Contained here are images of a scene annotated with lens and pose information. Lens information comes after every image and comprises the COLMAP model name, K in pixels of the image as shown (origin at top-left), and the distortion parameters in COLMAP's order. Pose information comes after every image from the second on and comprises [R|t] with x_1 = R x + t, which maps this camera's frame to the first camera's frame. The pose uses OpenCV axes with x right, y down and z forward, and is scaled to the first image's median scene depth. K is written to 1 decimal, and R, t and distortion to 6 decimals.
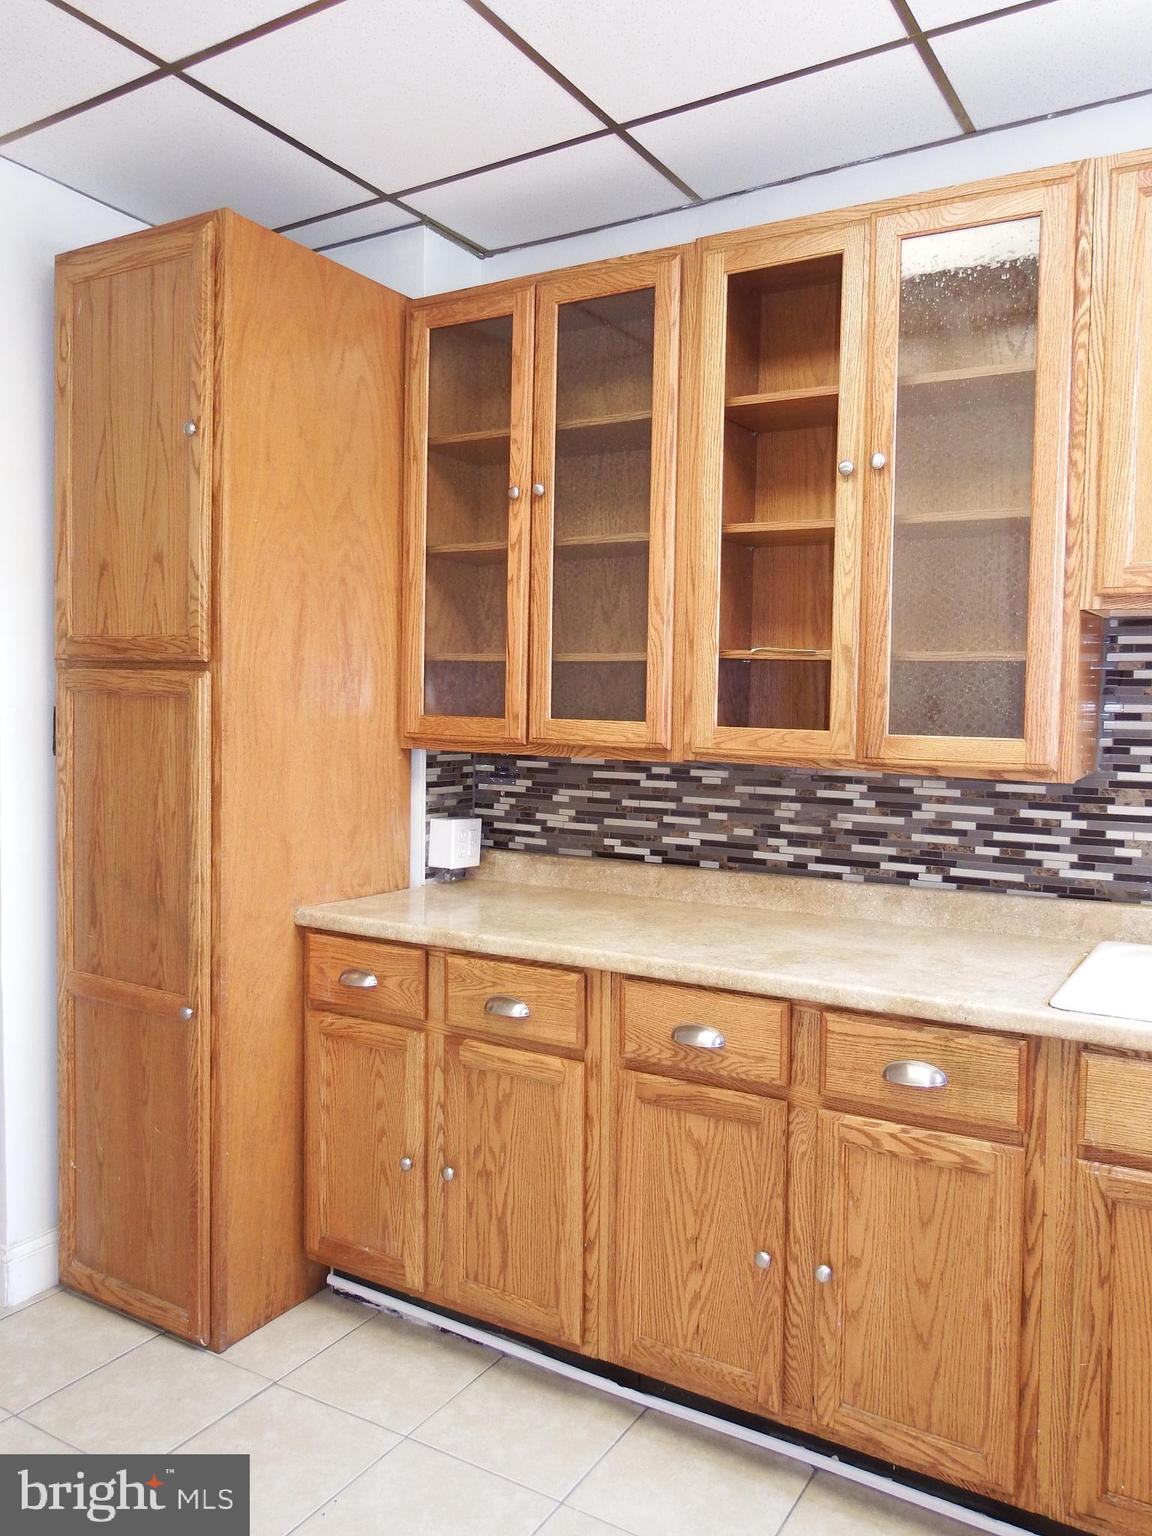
lens RADIAL K [[1166.7, 0, 580.0], [0, 1166.7, 761.1], [0, 0, 1]] dist [-0.028729, 0.010486]
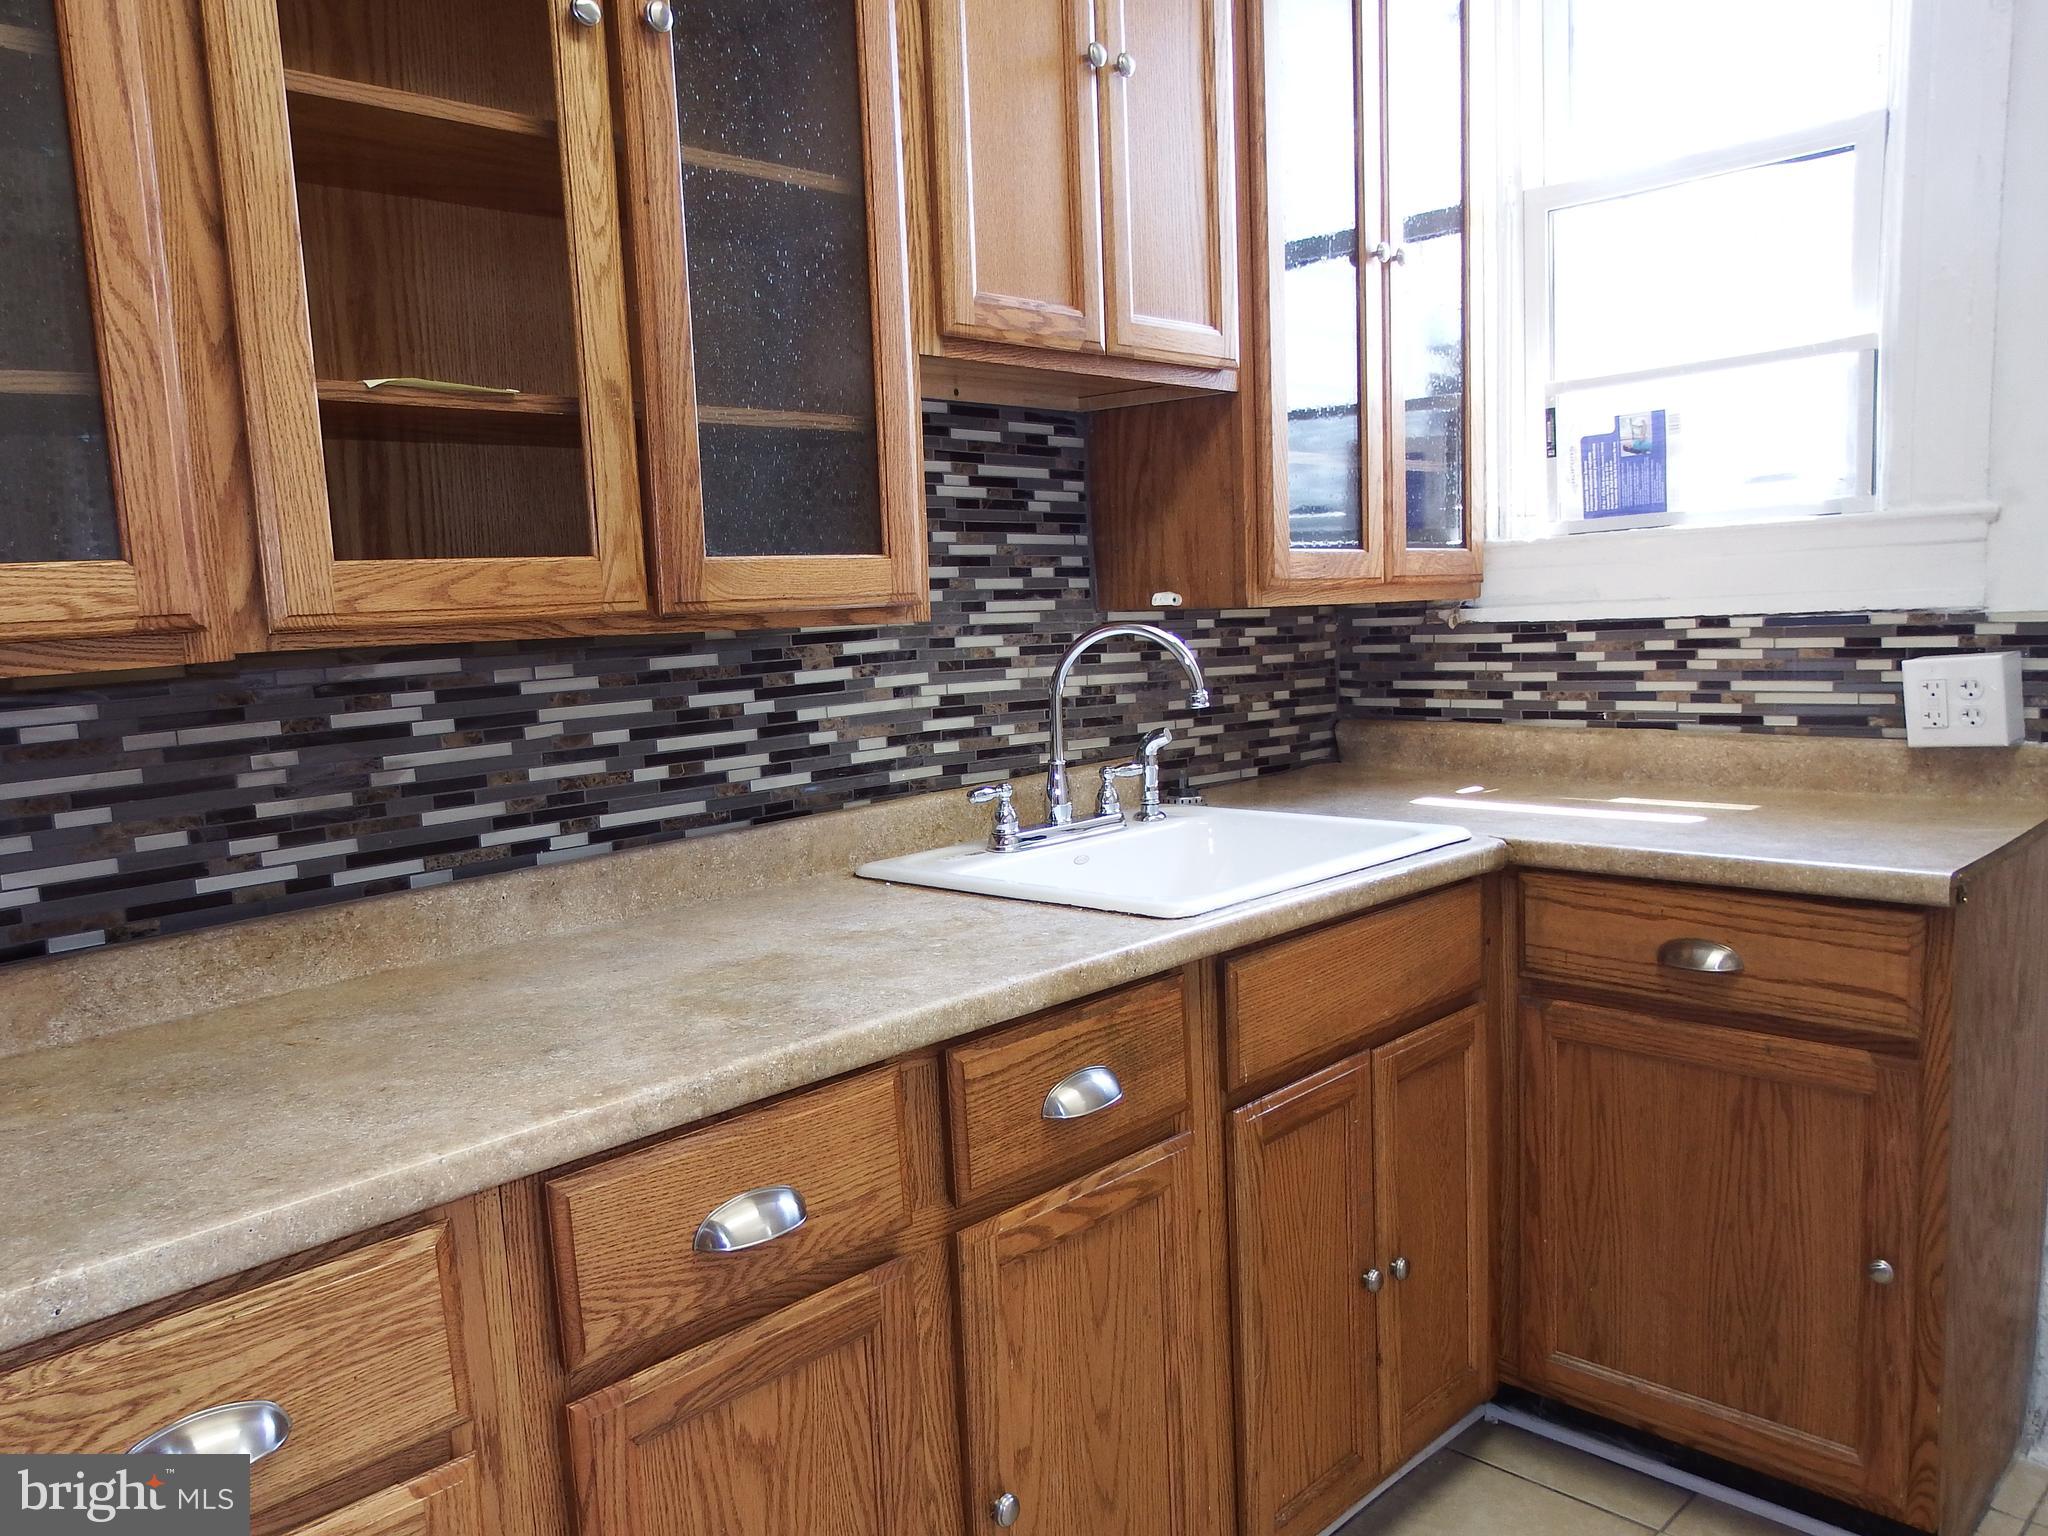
lens RADIAL K [[1555.7, 0, 982.9], [0, 1555.7, 790.3], [0, 0, 1]] dist [-0.028729, 0.010486]
pose [[0.237083, -0.143999, 0.960758, -0.353275], [0.113556, 0.986282, 0.119803, 0.010231], [-0.964830, 0.080696, 0.250183, 0.621967]]
